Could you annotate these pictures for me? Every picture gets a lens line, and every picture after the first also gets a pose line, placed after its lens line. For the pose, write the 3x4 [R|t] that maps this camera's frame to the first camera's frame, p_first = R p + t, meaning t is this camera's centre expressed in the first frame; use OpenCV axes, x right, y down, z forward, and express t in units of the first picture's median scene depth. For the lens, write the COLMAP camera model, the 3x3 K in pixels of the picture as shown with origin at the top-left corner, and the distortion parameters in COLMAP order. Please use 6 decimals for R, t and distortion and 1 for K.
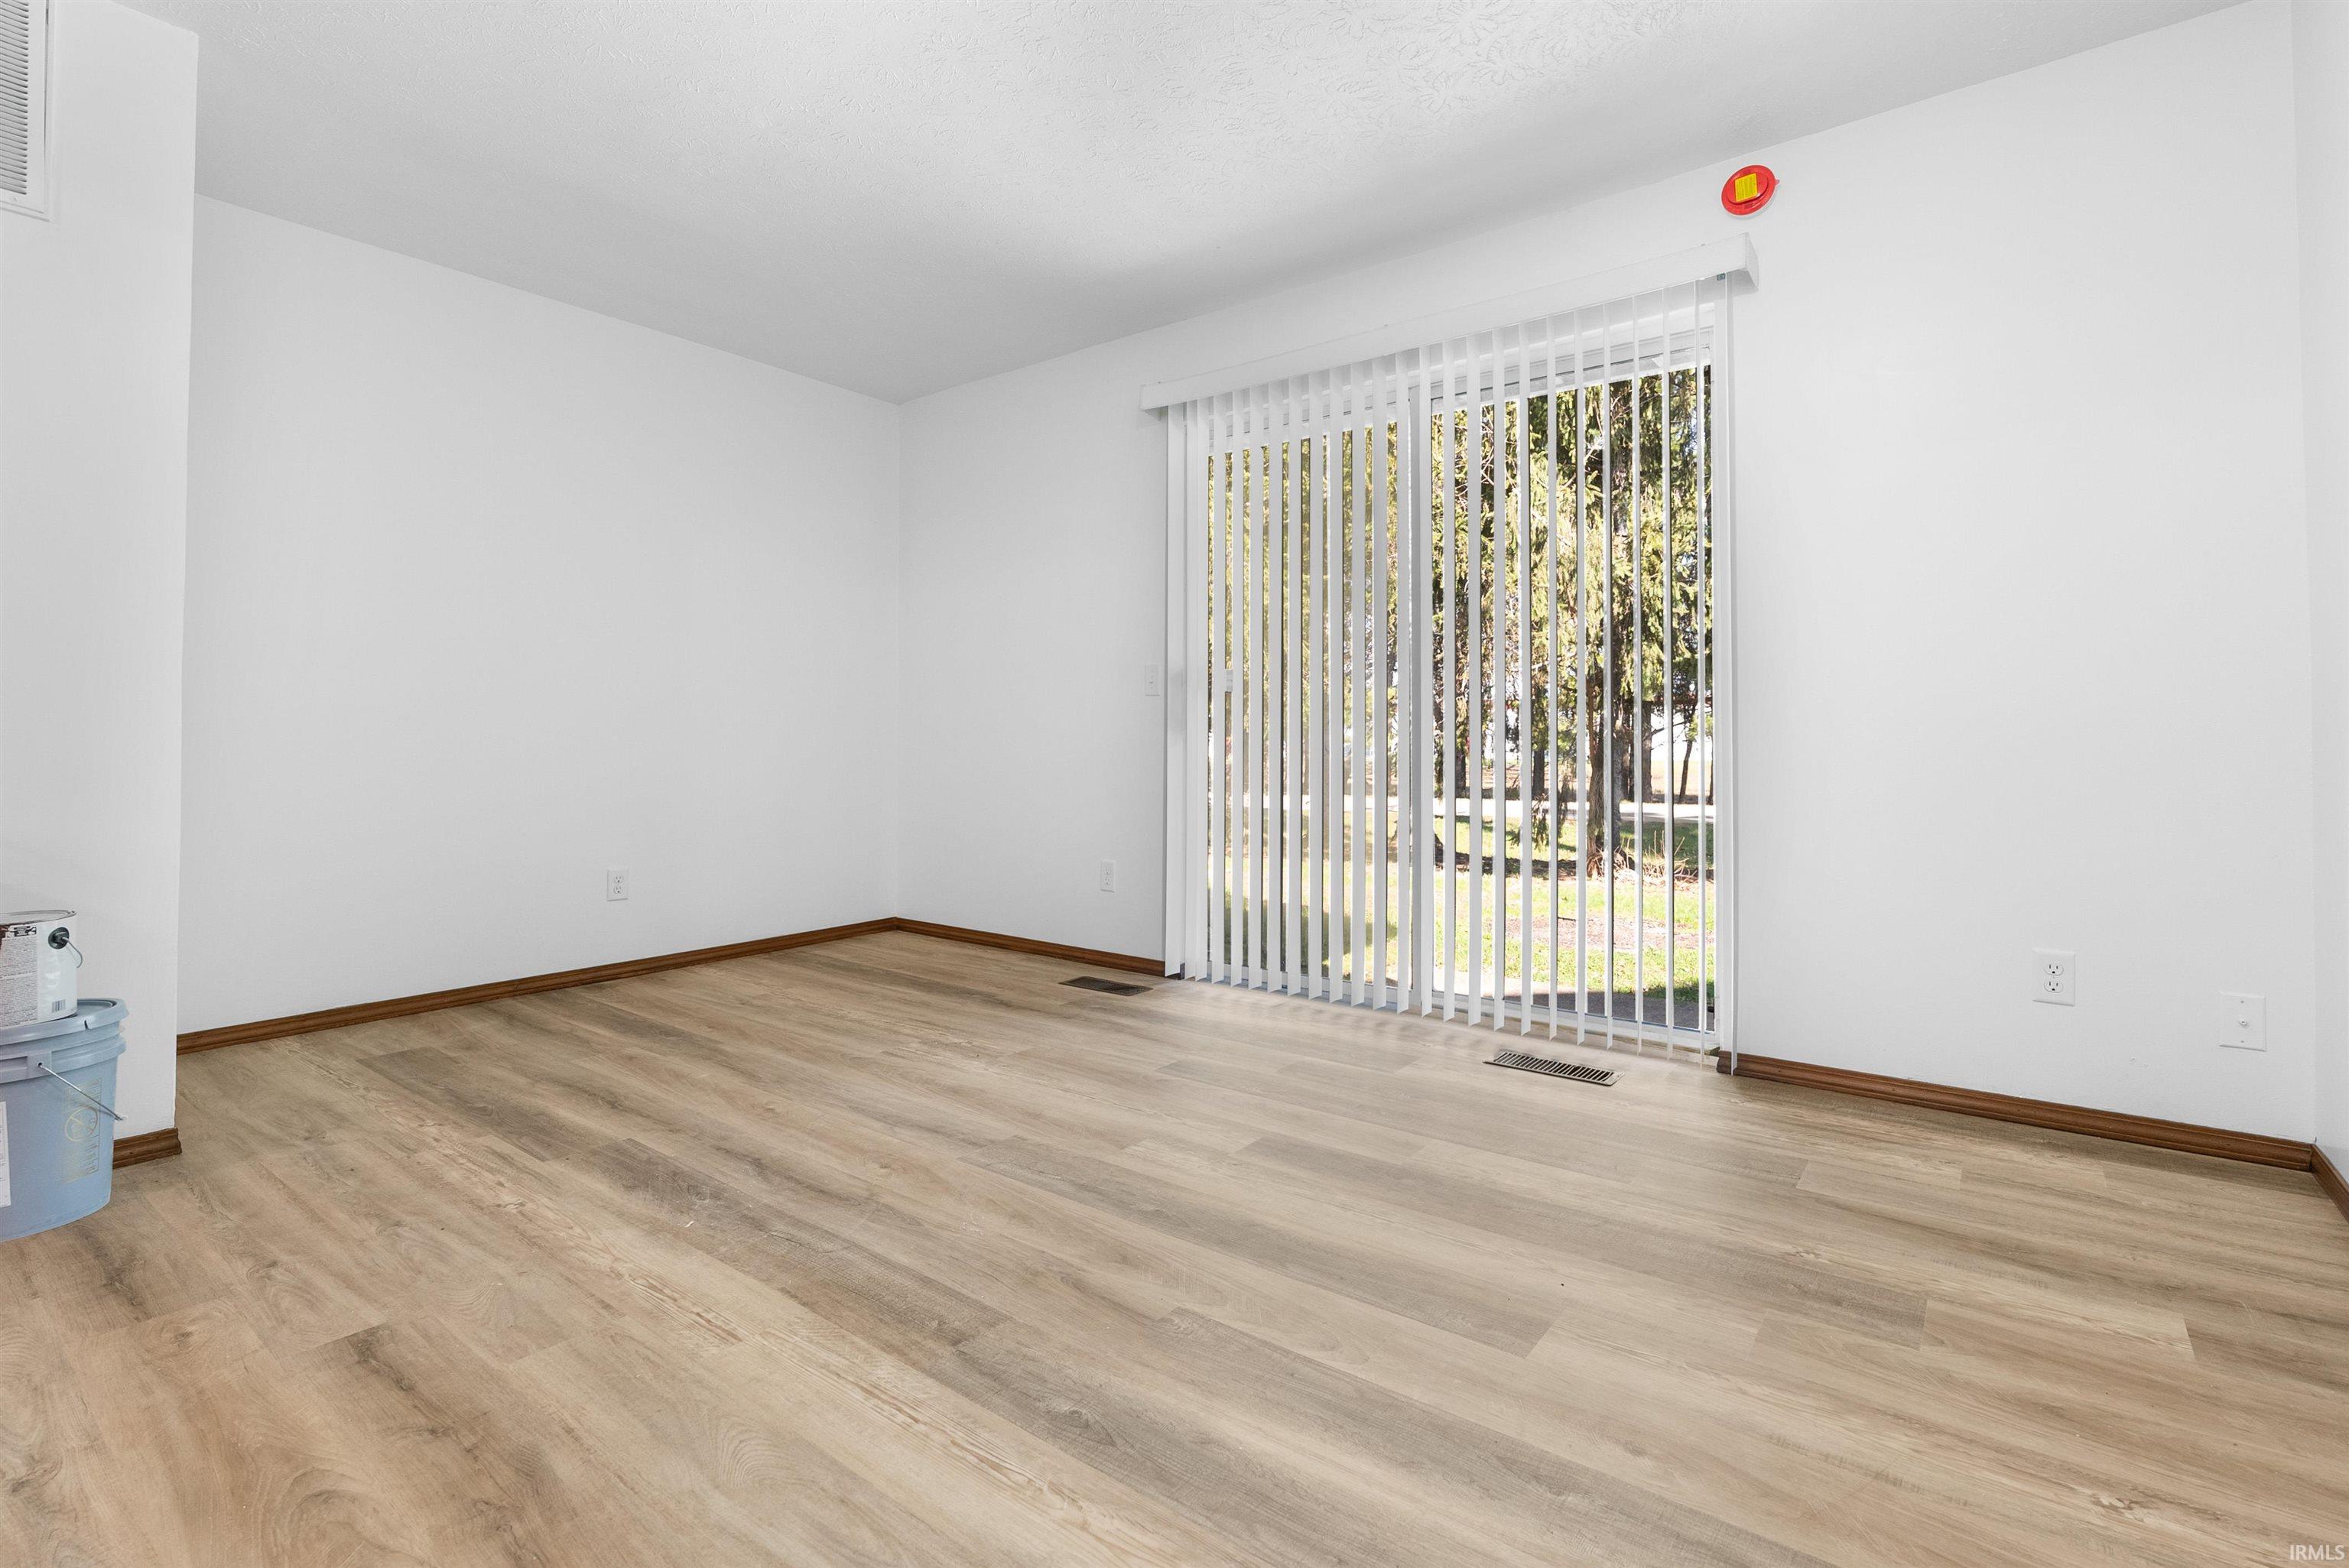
lens RADIAL K [[1076.0, 0, 1174.4], [0, 1076.0, 720.3], [0, 0, 1]] dist [-0.006498, 0.000476]
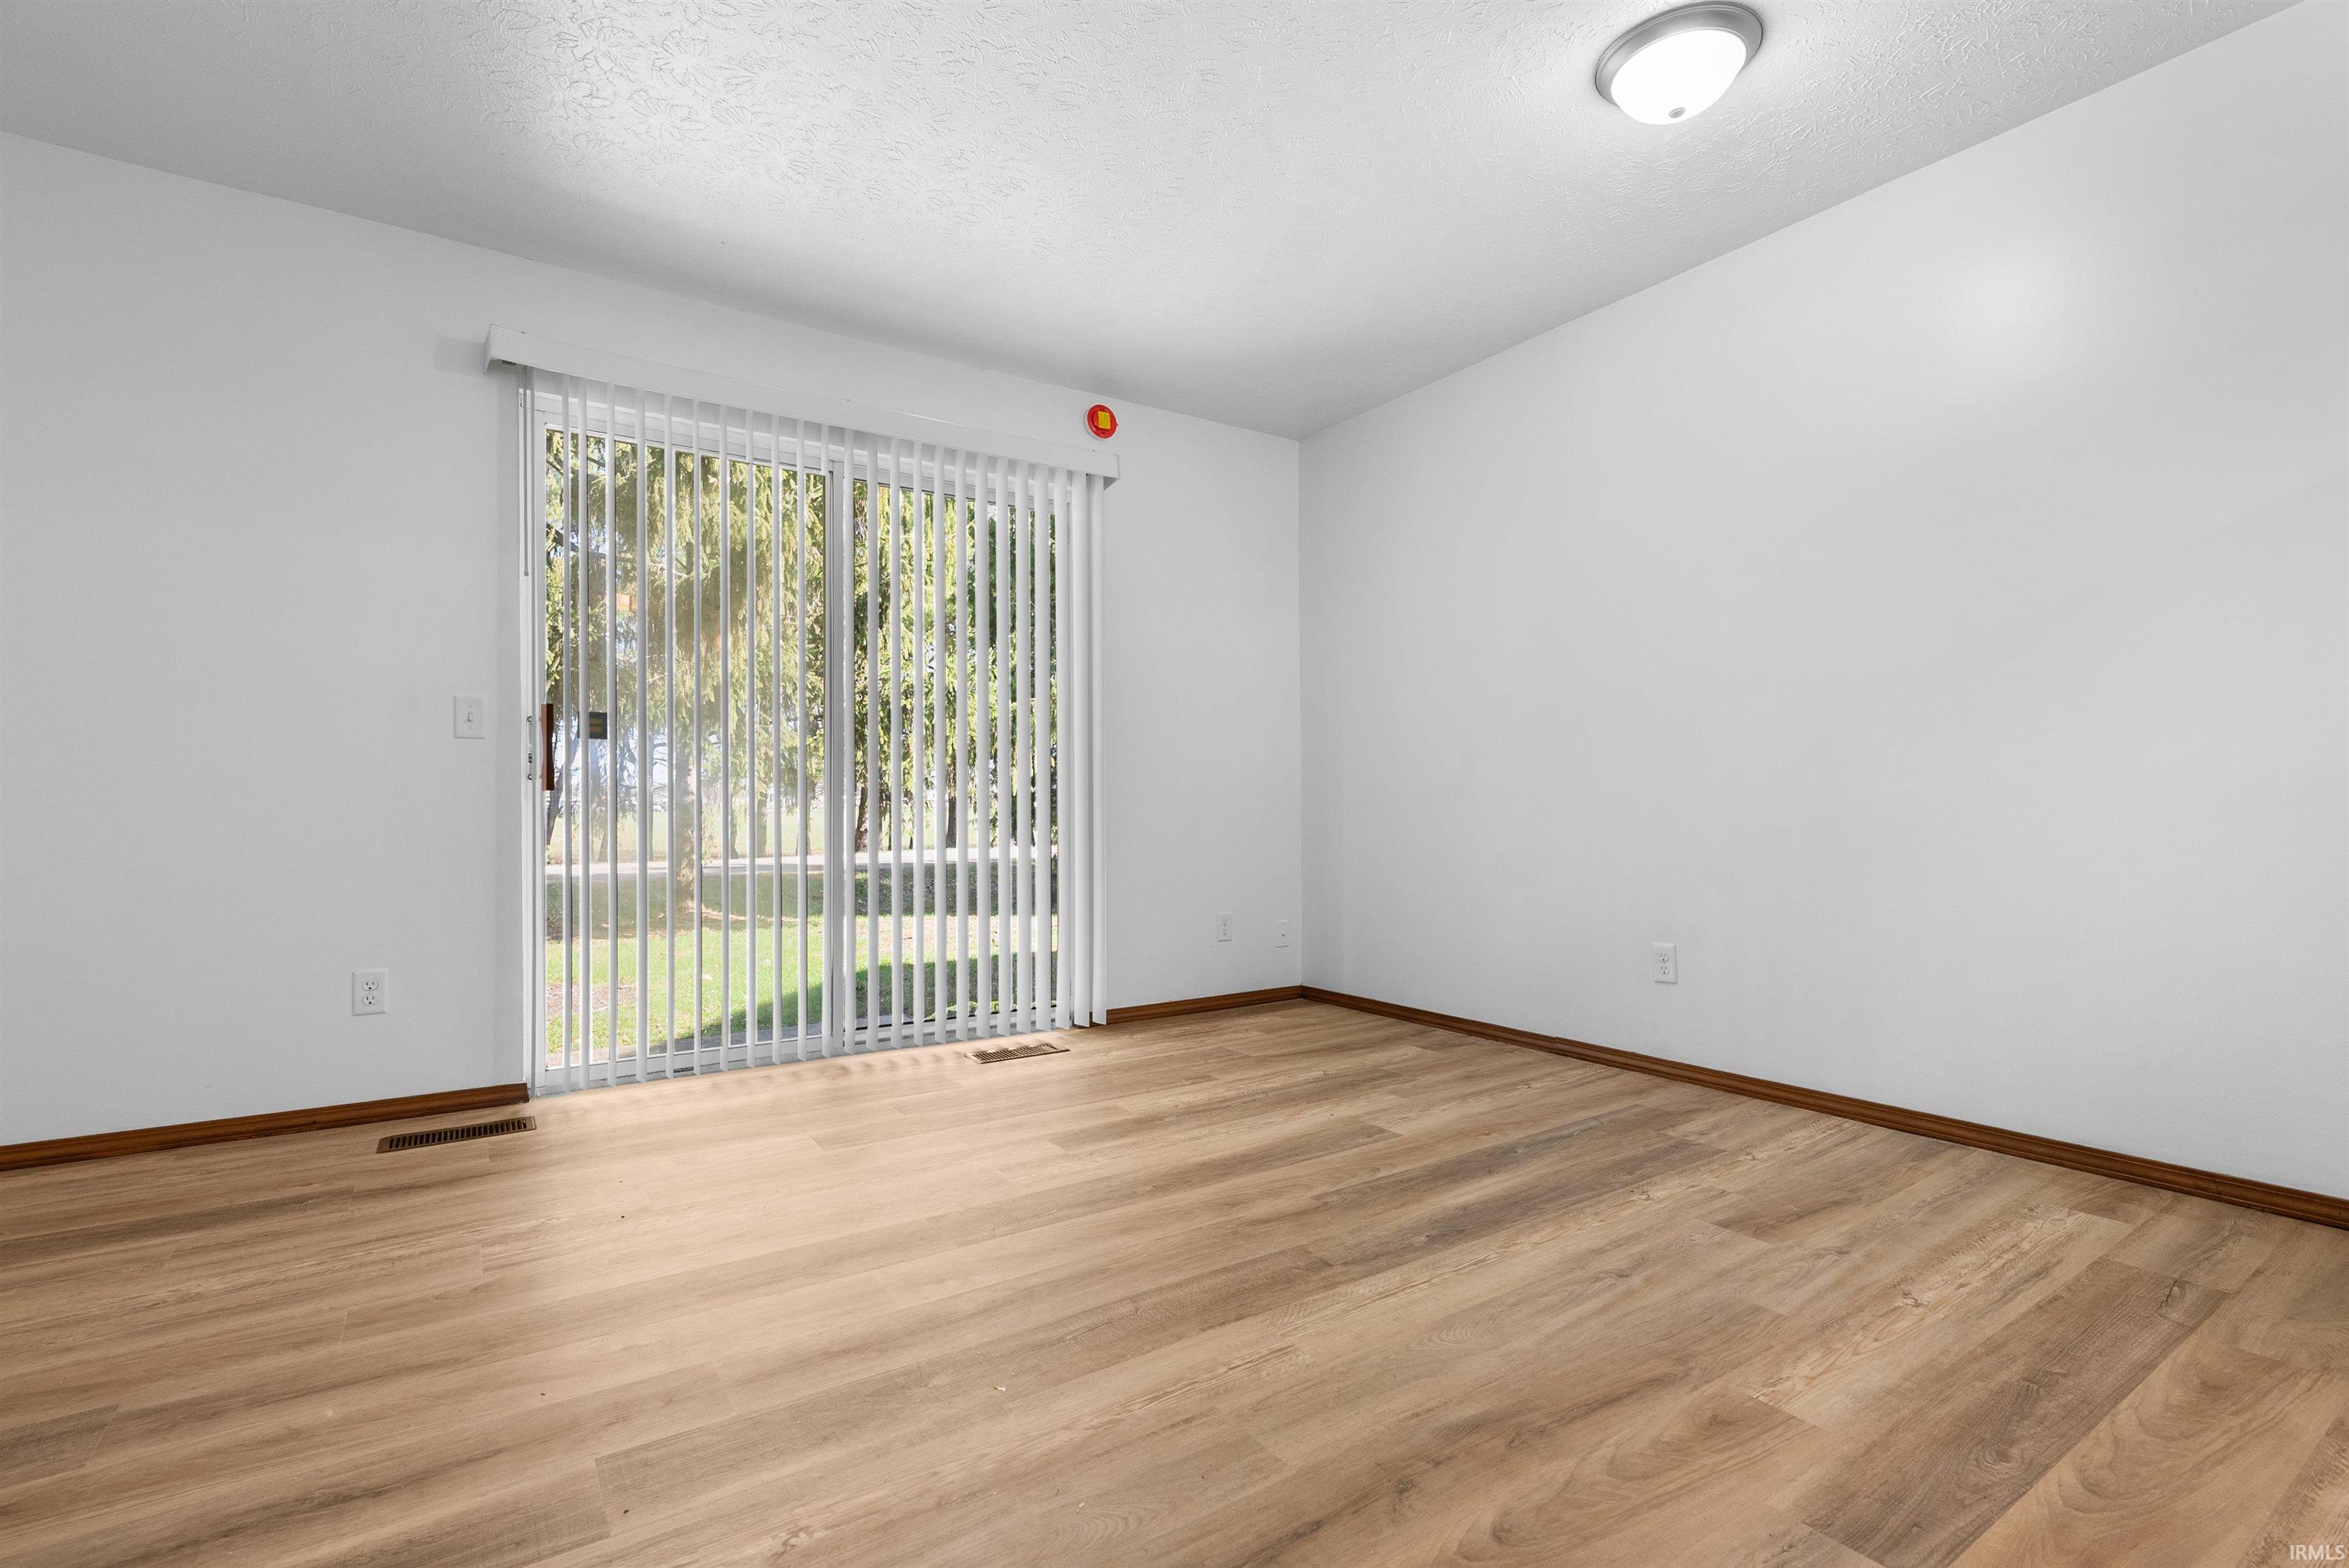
lens RADIAL K [[1075.1, 0, 1174.5], [0, 1075.1, 784.0], [0, 0, 1]] dist [-0.015252, 0.005660]
pose [[0.316306, 0.013271, 0.948564, -1.425278], [-0.015095, 0.999846, -0.008955, 0.022008], [-0.948537, -0.011486, 0.316457, 0.750741]]
